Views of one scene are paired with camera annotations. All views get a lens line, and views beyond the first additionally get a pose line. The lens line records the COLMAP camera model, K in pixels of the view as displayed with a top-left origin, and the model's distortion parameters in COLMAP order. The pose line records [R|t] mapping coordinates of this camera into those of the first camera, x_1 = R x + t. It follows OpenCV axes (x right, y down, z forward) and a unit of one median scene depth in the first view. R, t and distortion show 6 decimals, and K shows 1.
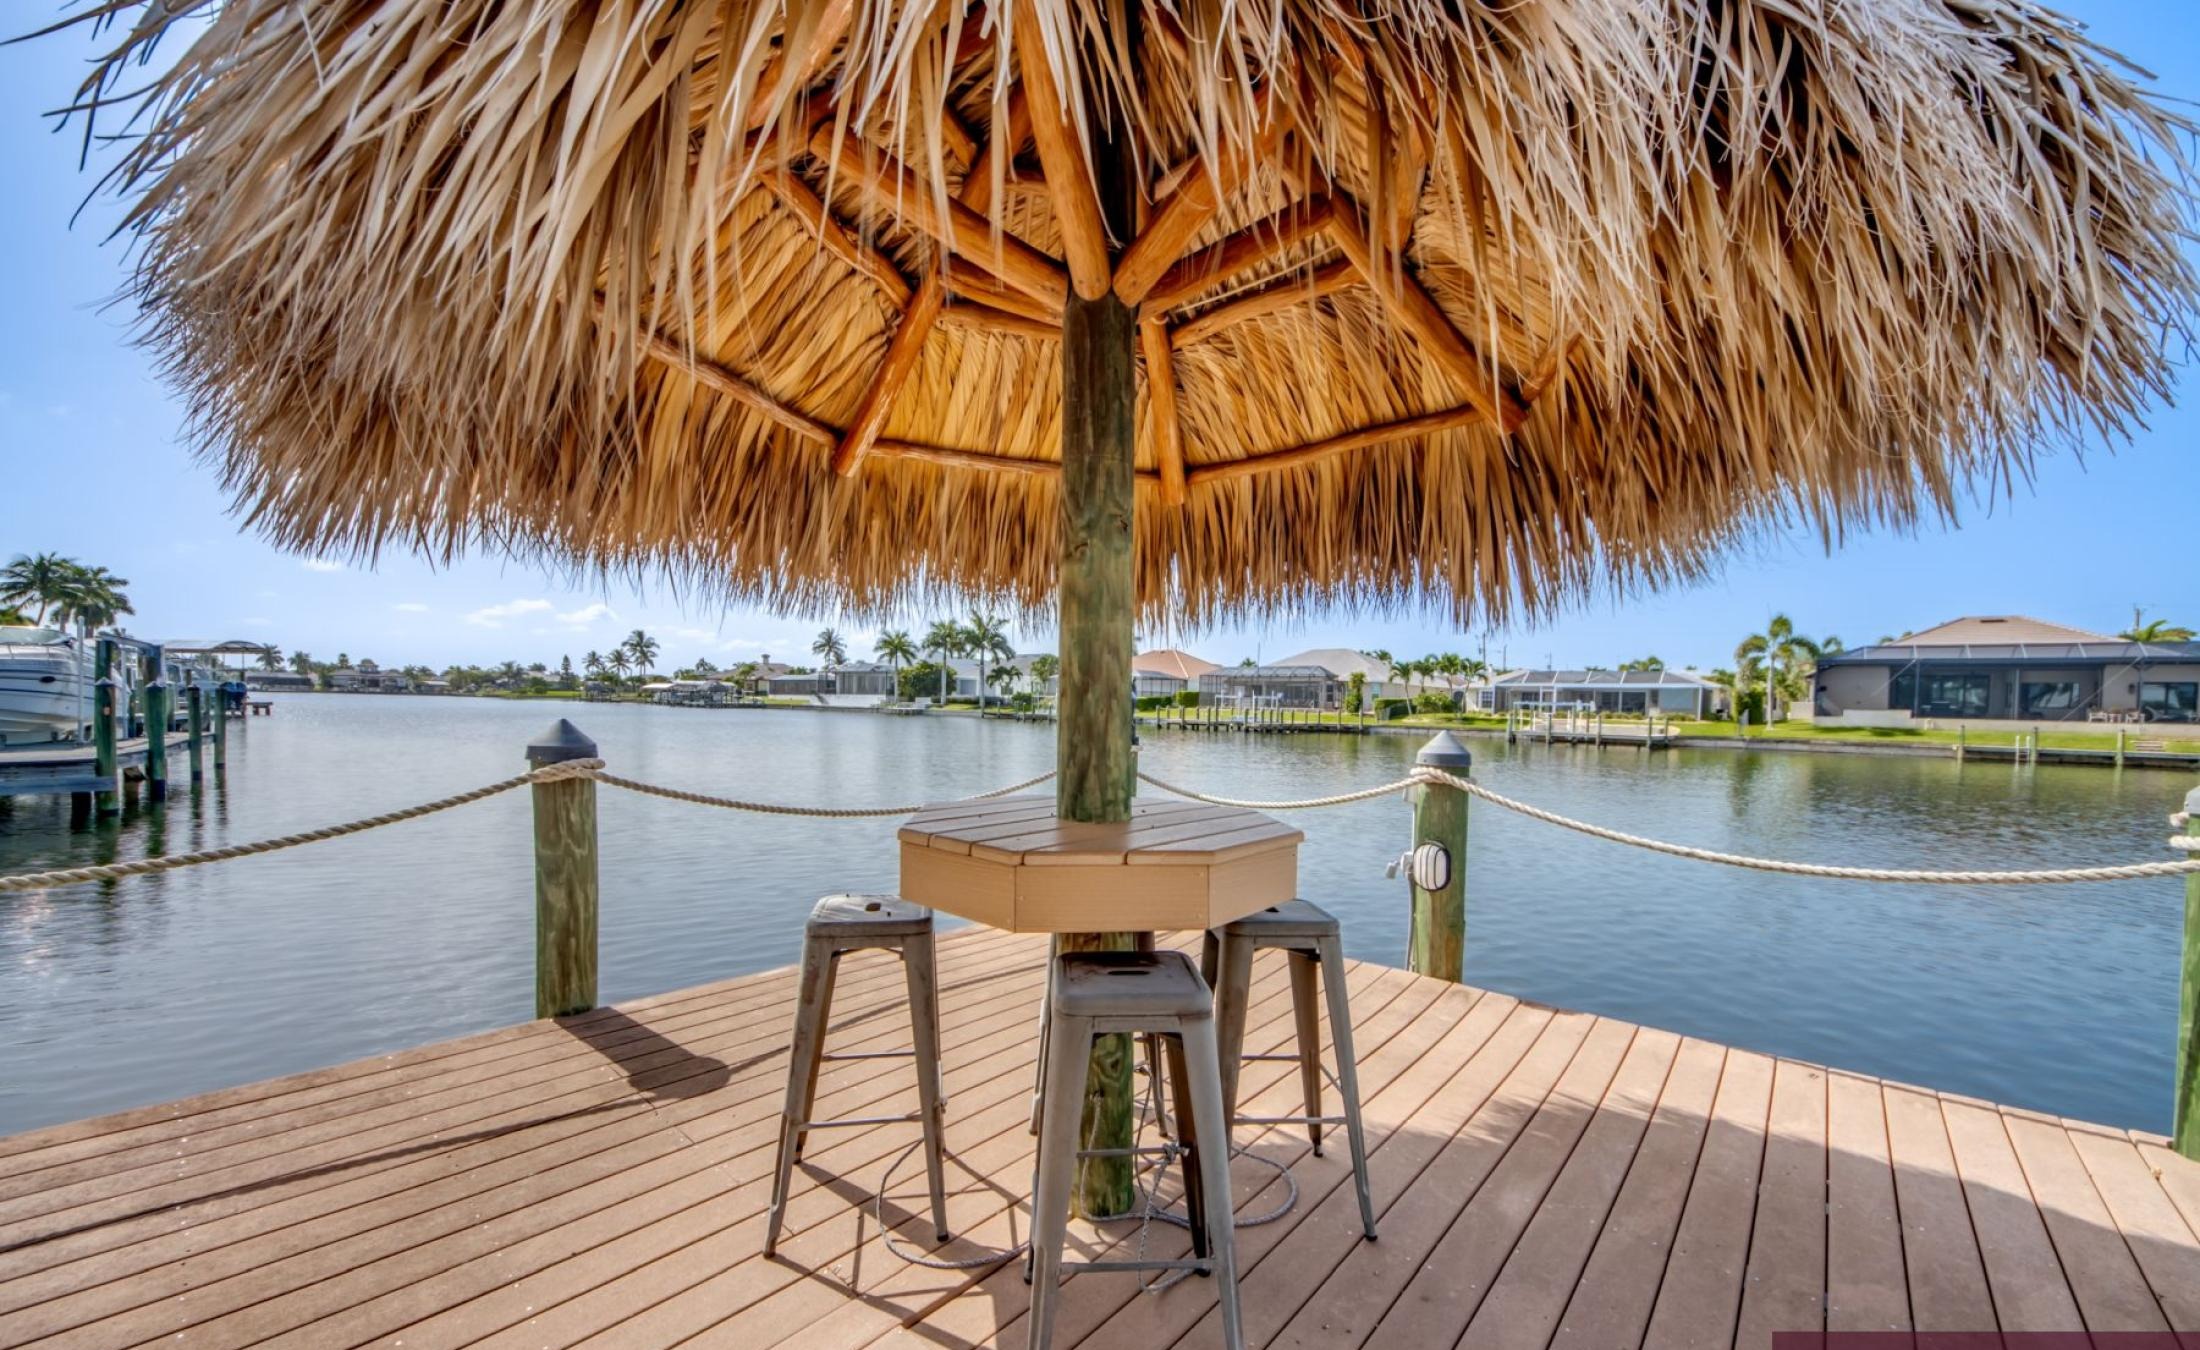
lens RADIAL K [[815.2, 0, 1090.3], [0, 815.2, 735.2], [0, 0, 1]] dist [-0.006312, -0.004019]
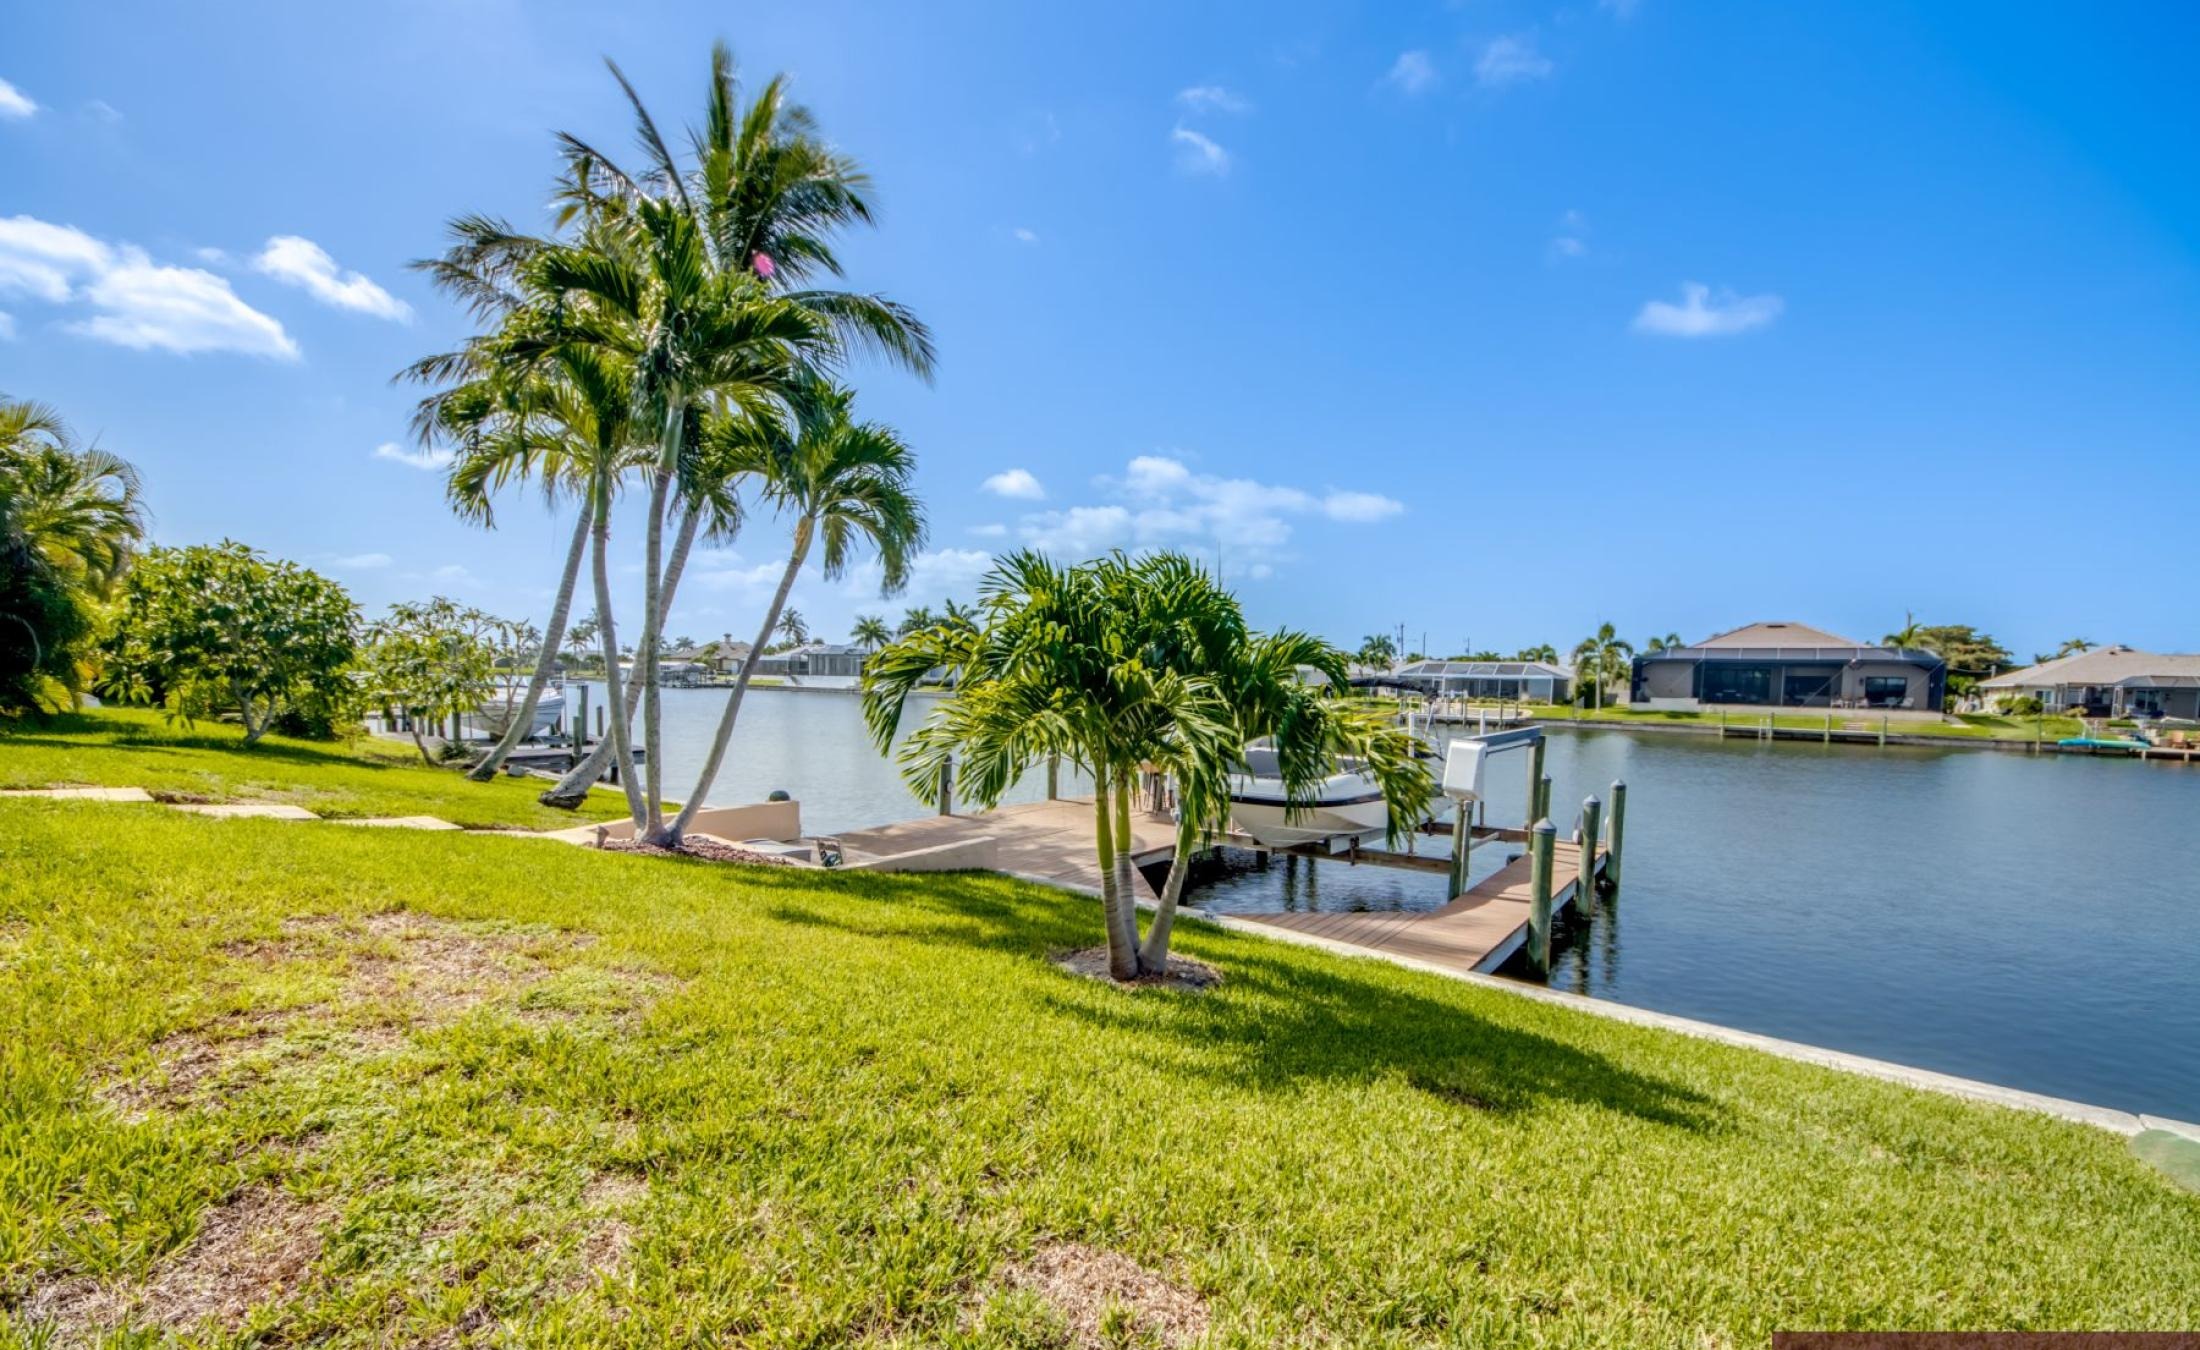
lens RADIAL K [[848.8, 0, 1066.0], [0, 848.8, 757.6], [0, 0, 1]] dist [-0.007371, -0.005511]
pose [[0.999430, -0.007203, 0.032971, -0.027315], [0.005263, 0.998271, 0.058543, -0.009777], [-0.033336, -0.058336, 0.997740, -0.165059]]
